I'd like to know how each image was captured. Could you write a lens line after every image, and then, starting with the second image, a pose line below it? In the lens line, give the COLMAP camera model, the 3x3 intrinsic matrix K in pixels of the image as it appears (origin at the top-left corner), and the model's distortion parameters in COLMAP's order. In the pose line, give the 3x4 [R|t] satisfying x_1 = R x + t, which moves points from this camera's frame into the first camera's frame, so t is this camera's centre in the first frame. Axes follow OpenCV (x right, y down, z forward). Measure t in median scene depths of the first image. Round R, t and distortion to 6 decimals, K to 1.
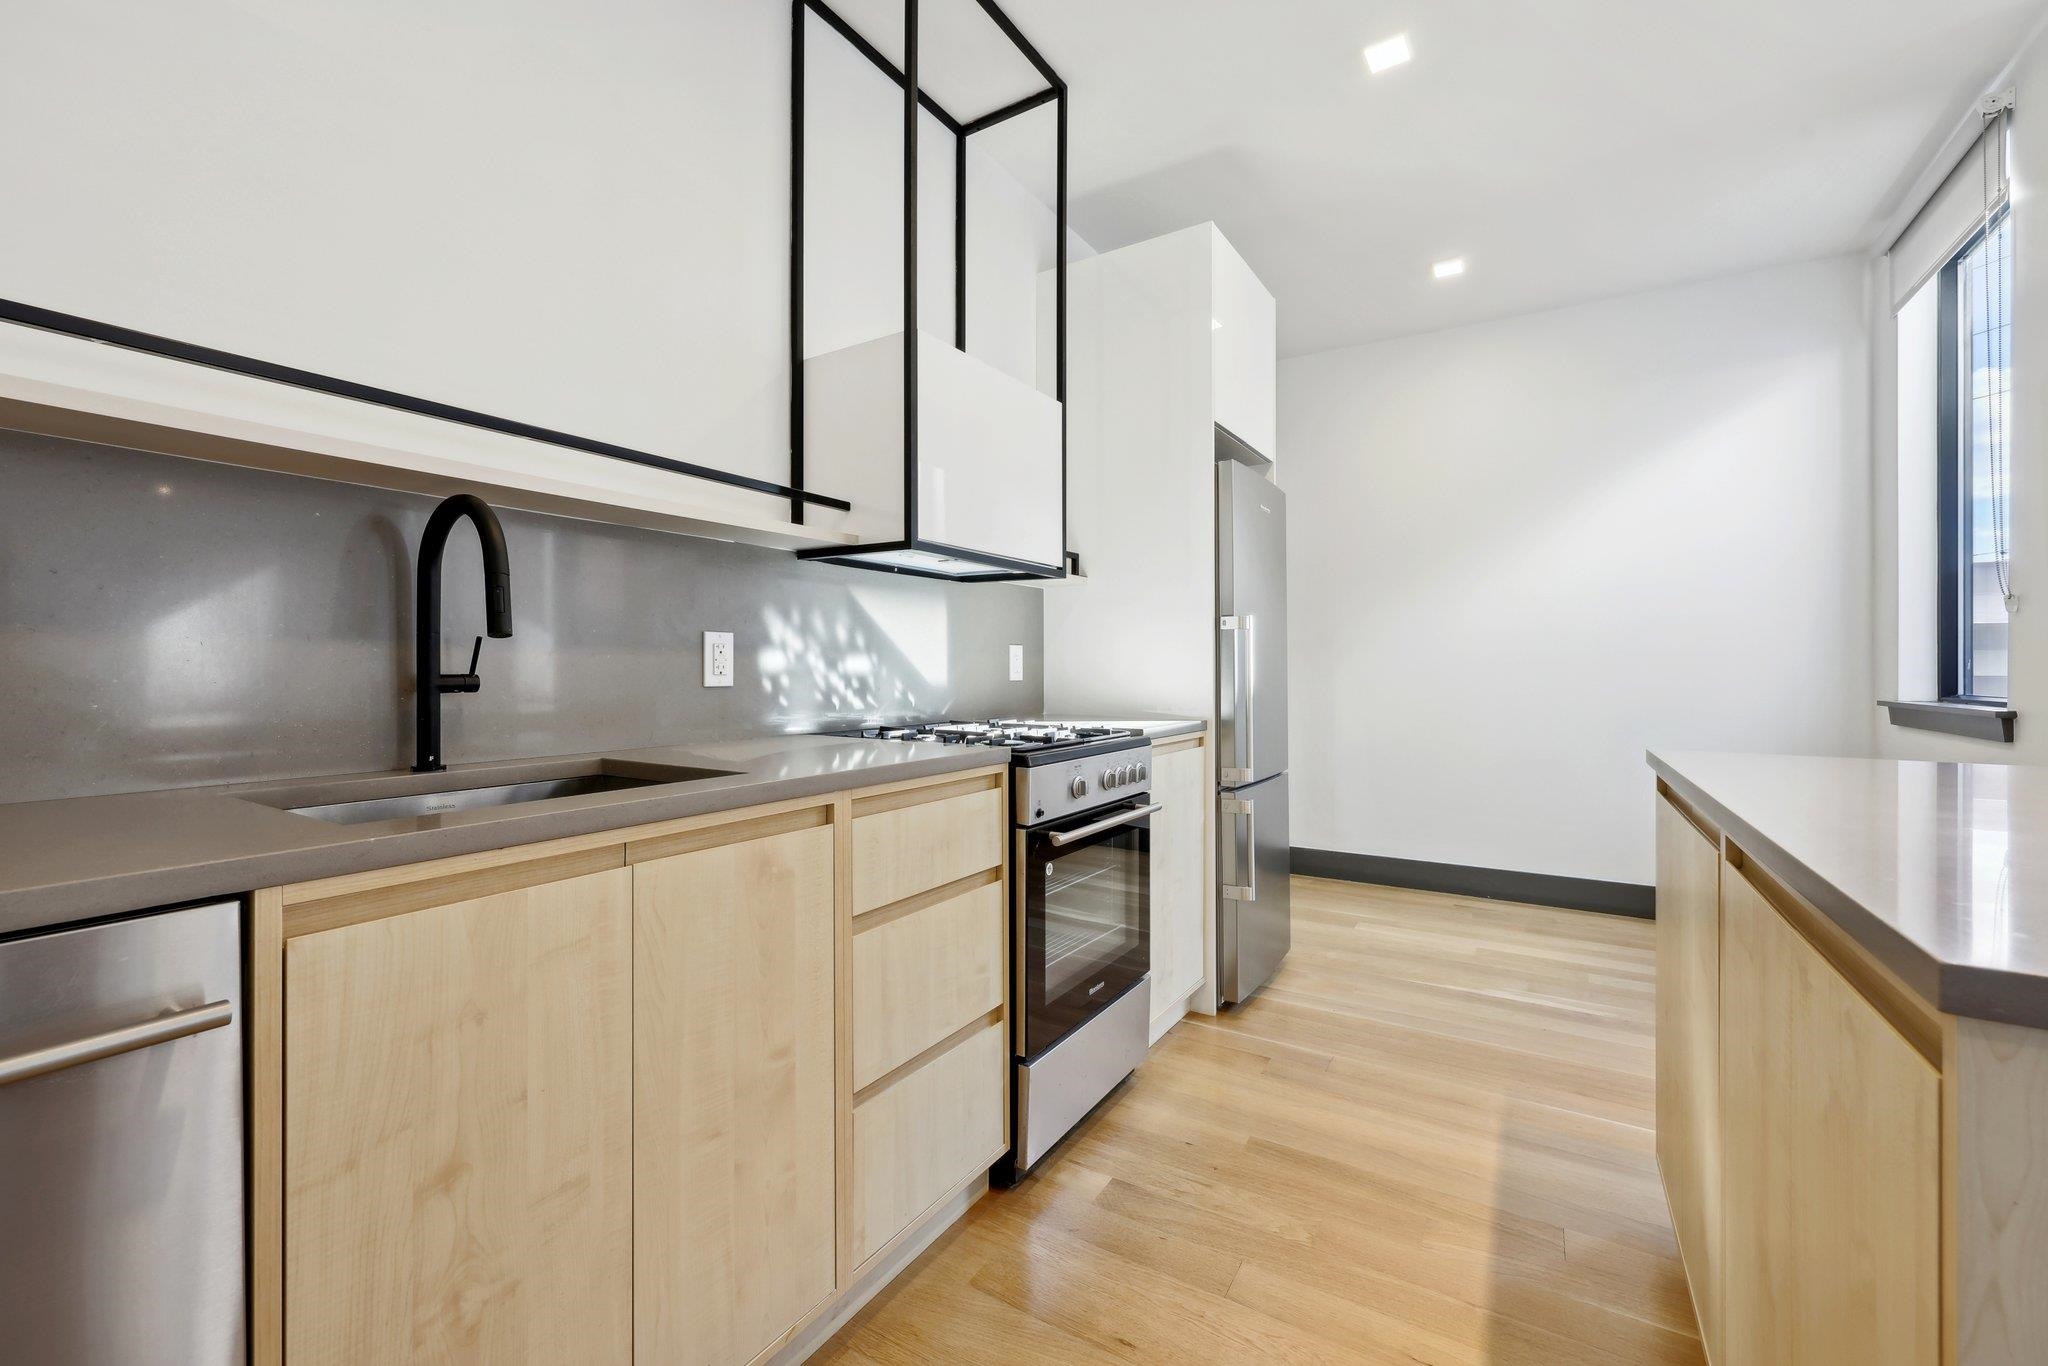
lens RADIAL K [[836.6, 0, 1023.5], [0, 836.6, 665.9], [0, 0, 1]] dist [-0.003948, 0.000916]
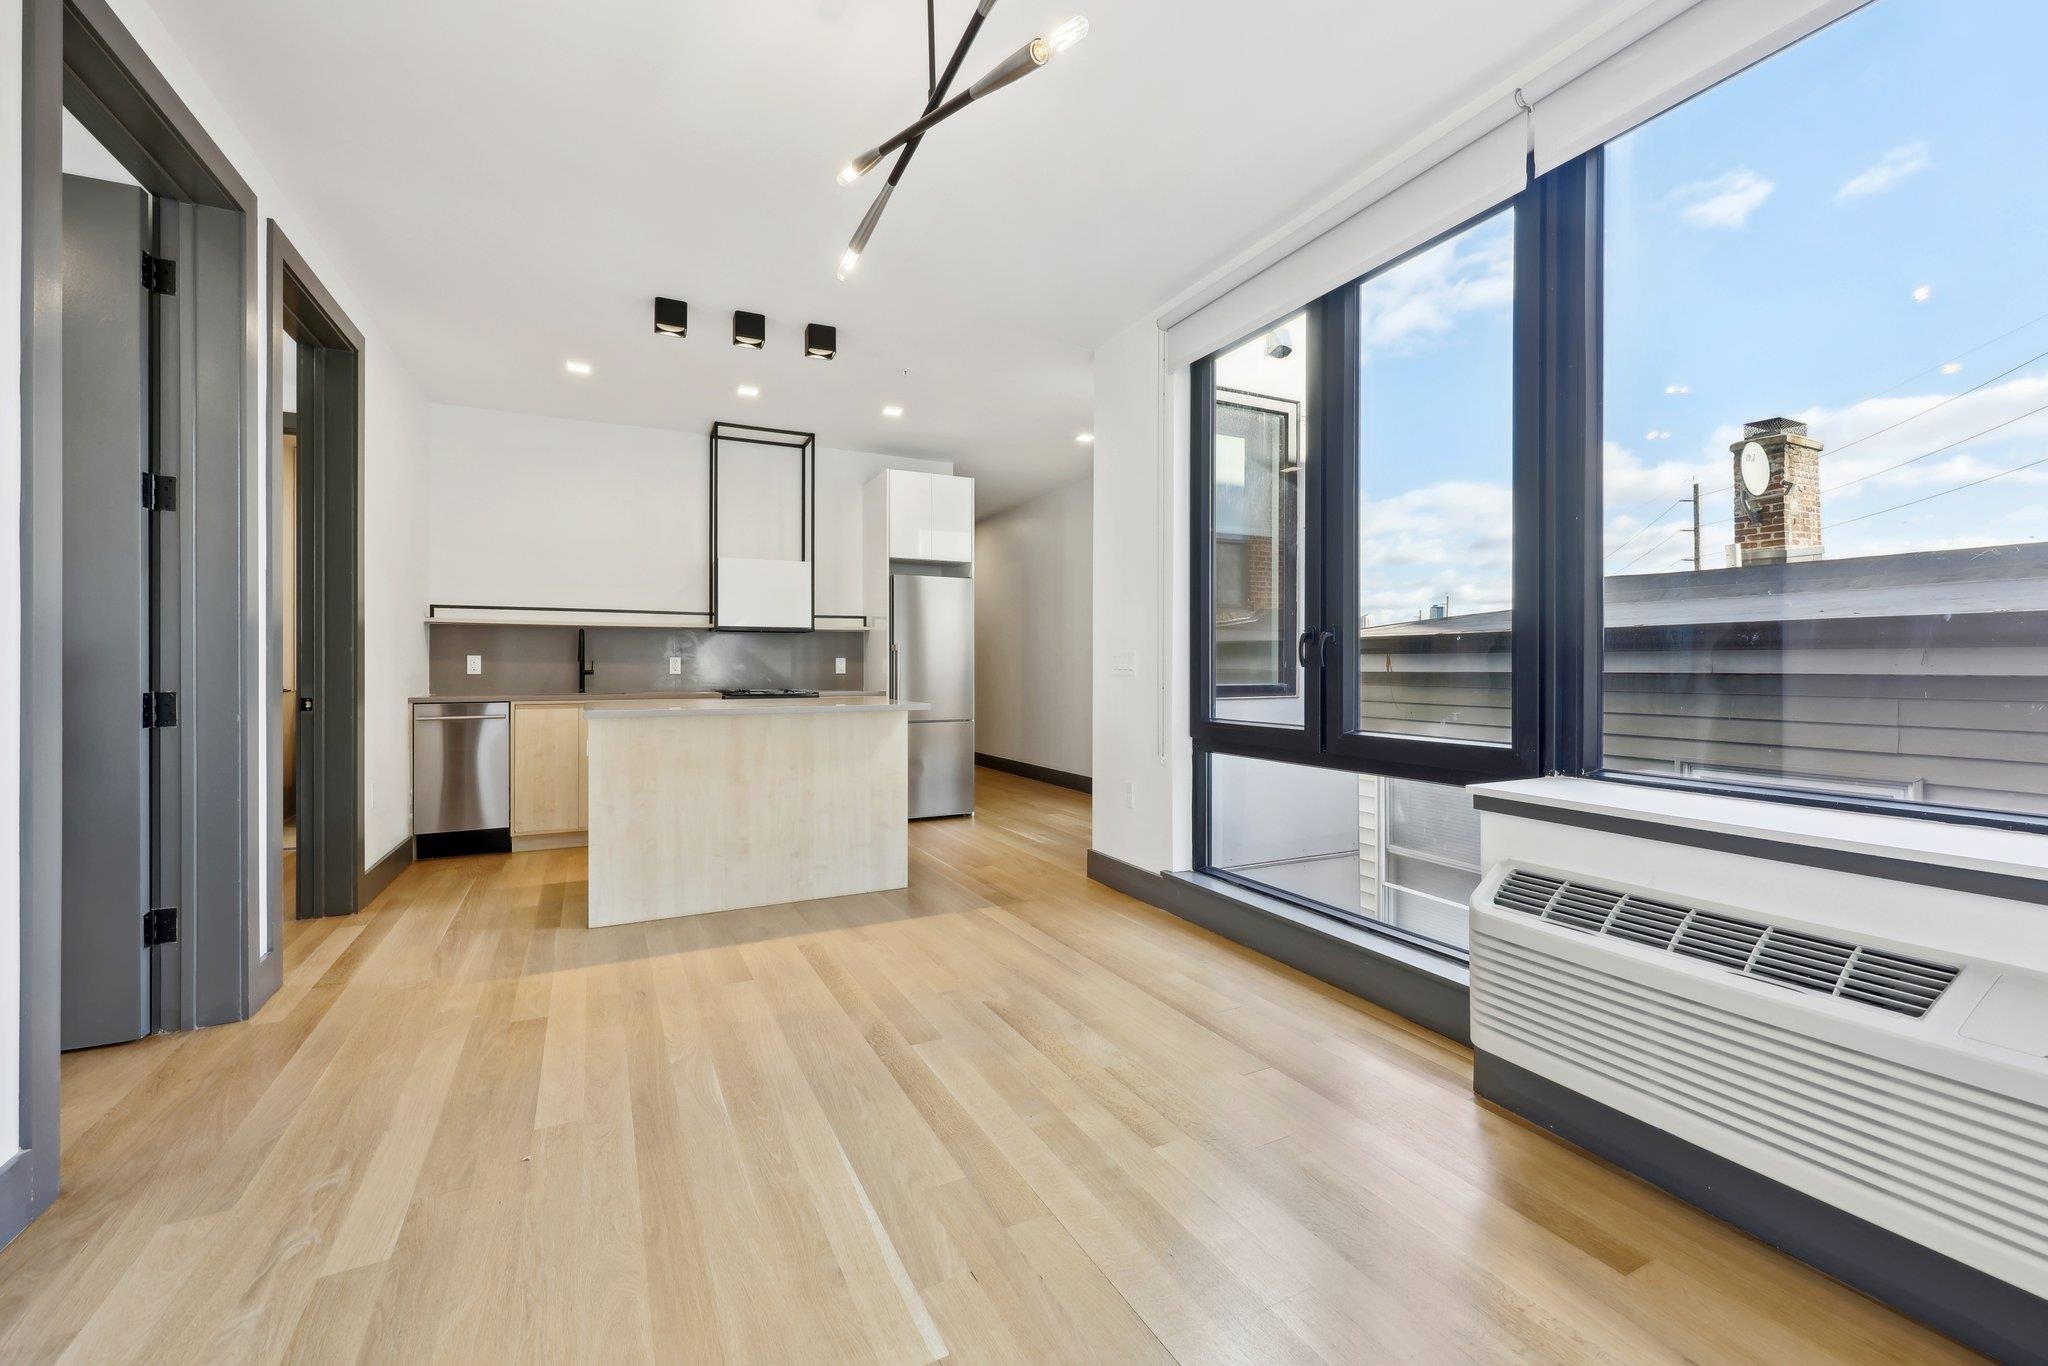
lens RADIAL K [[836.6, 0, 1012.2], [0, 836.6, 662.3], [0, 0, 1]] dist [-0.003948, 0.000916]
pose [[0.847576, -0.007315, -0.530623, 2.213115], [0.004414, 0.999968, -0.006736, 0.005866], [0.530655, 0.003367, 0.847581, -0.936350]]
